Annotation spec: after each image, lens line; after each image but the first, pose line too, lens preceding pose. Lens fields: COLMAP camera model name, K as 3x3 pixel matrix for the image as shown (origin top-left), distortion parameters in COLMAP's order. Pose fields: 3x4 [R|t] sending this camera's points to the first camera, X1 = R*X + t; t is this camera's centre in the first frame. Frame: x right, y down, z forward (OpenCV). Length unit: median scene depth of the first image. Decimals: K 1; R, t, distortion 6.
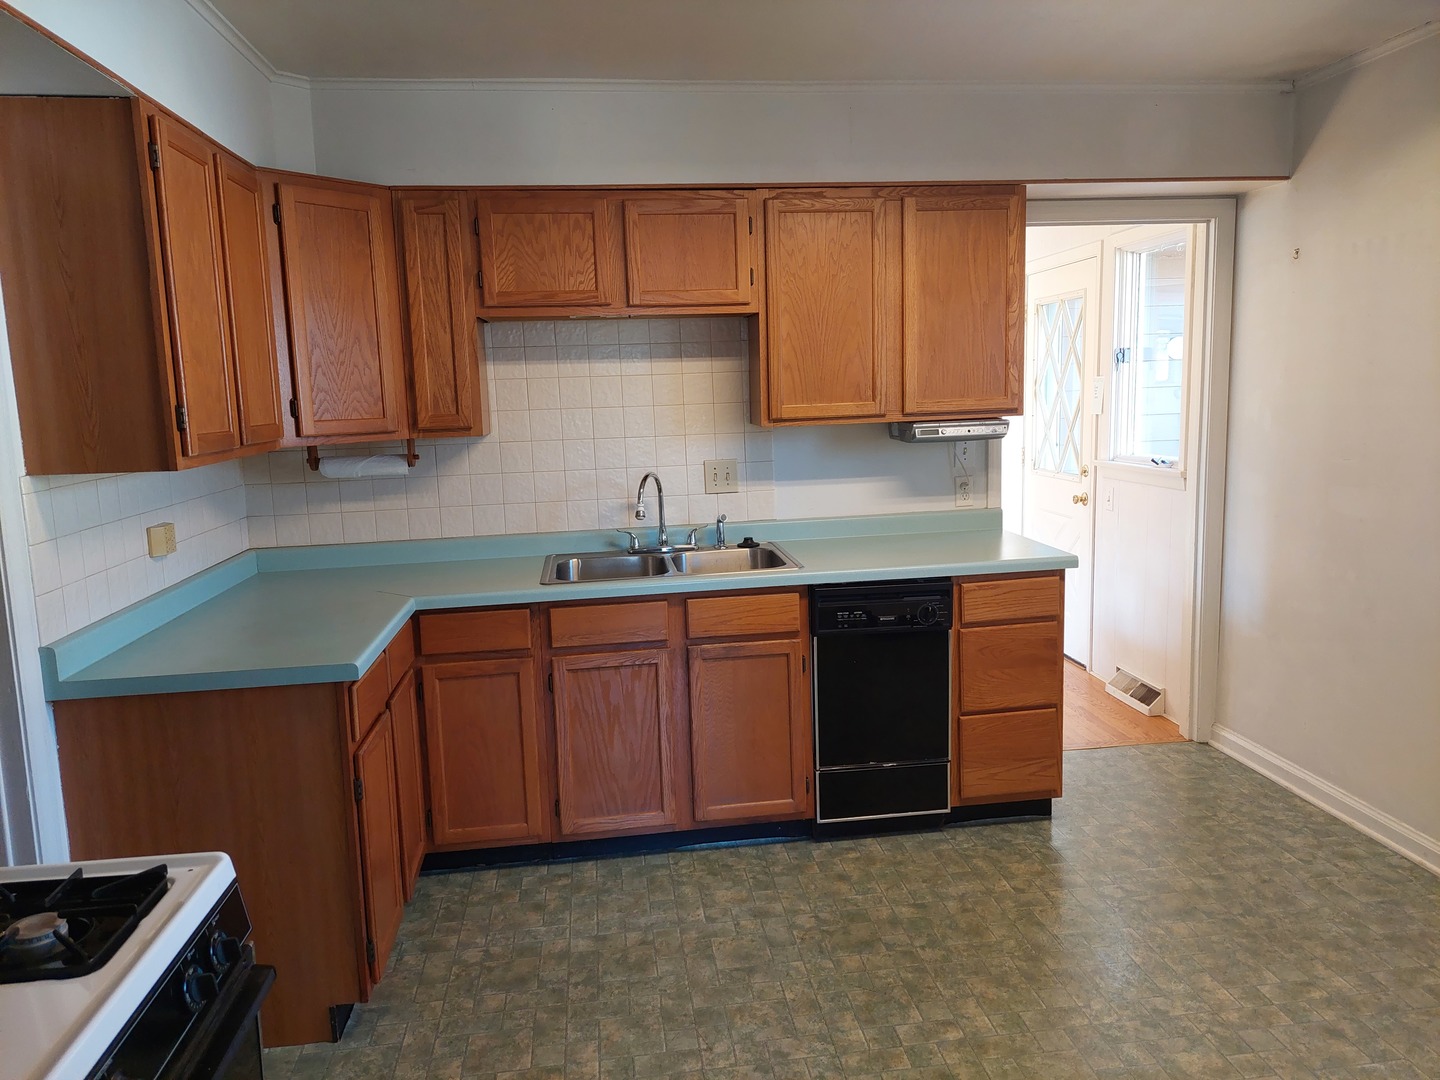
lens RADIAL K [[1023.0, 0, 725.9], [0, 1023.0, 540.3], [0, 0, 1]] dist [0.060248, -0.100280]
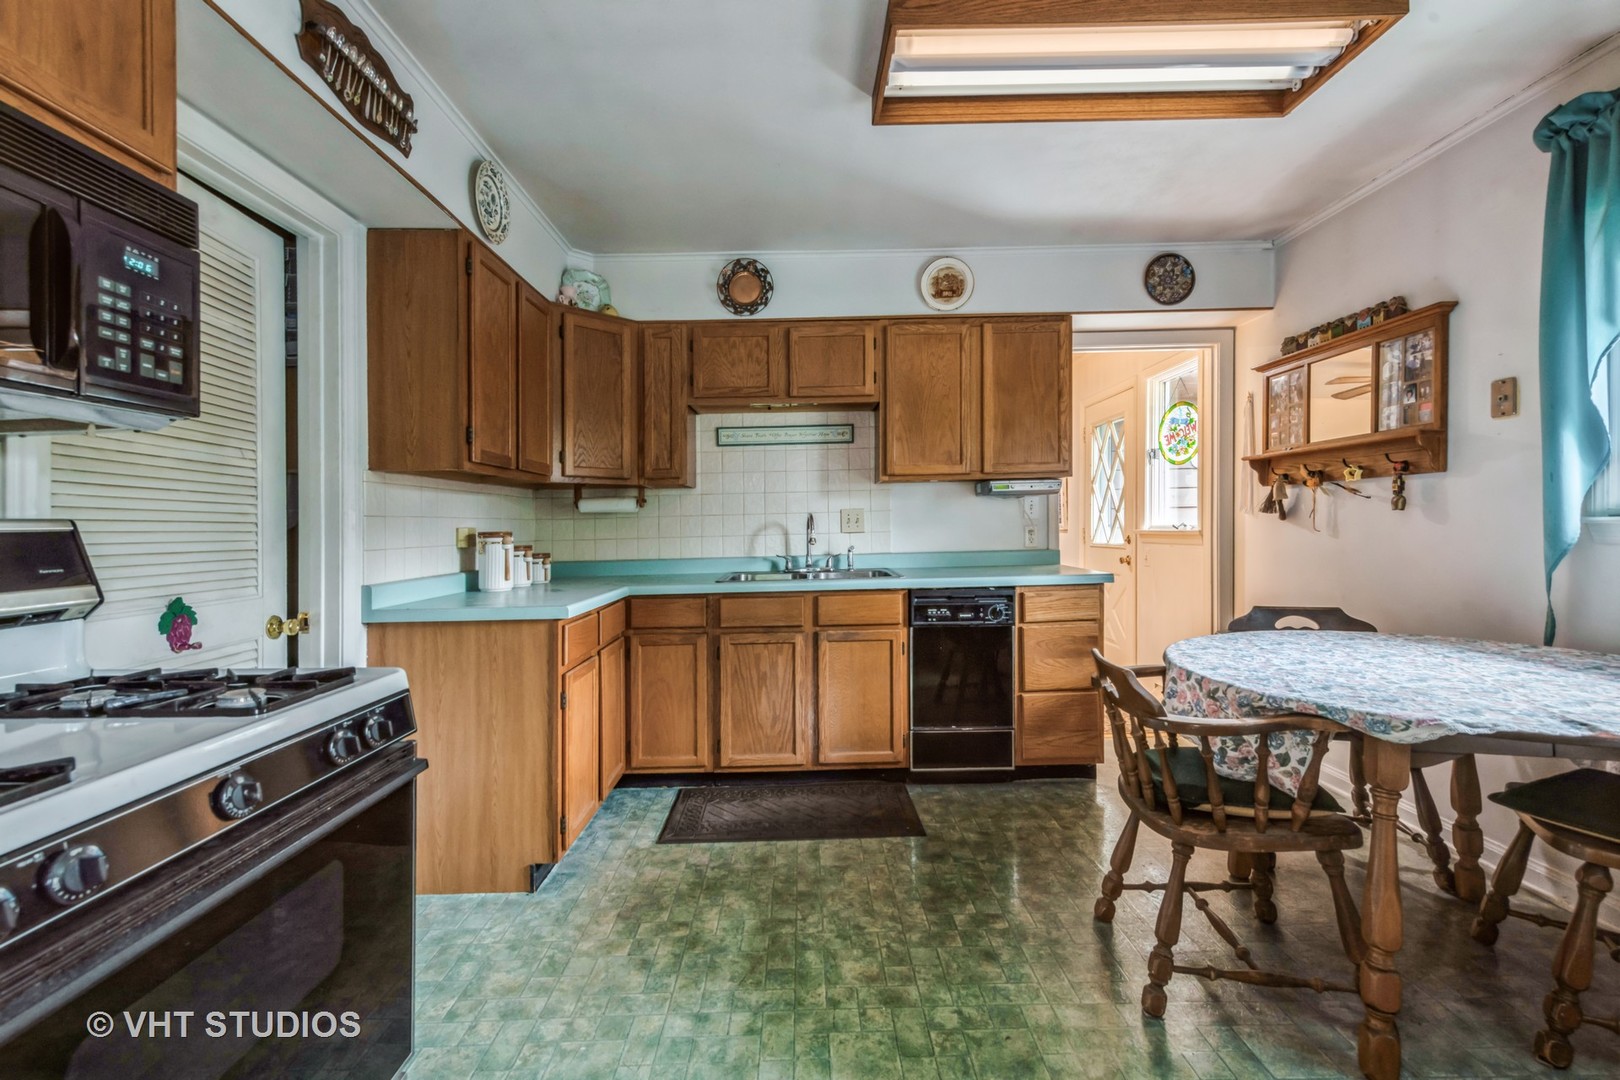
lens RADIAL K [[694.0, 0, 804.5], [0, 694.0, 531.2], [0, 0, 1]] dist [0.000267, -0.000046]
pose [[0.991884, 0.025878, -0.124486, 0.058676], [-0.042634, 0.990079, -0.133884, 0.099061], [0.119787, 0.138105, 0.983147, 0.068523]]
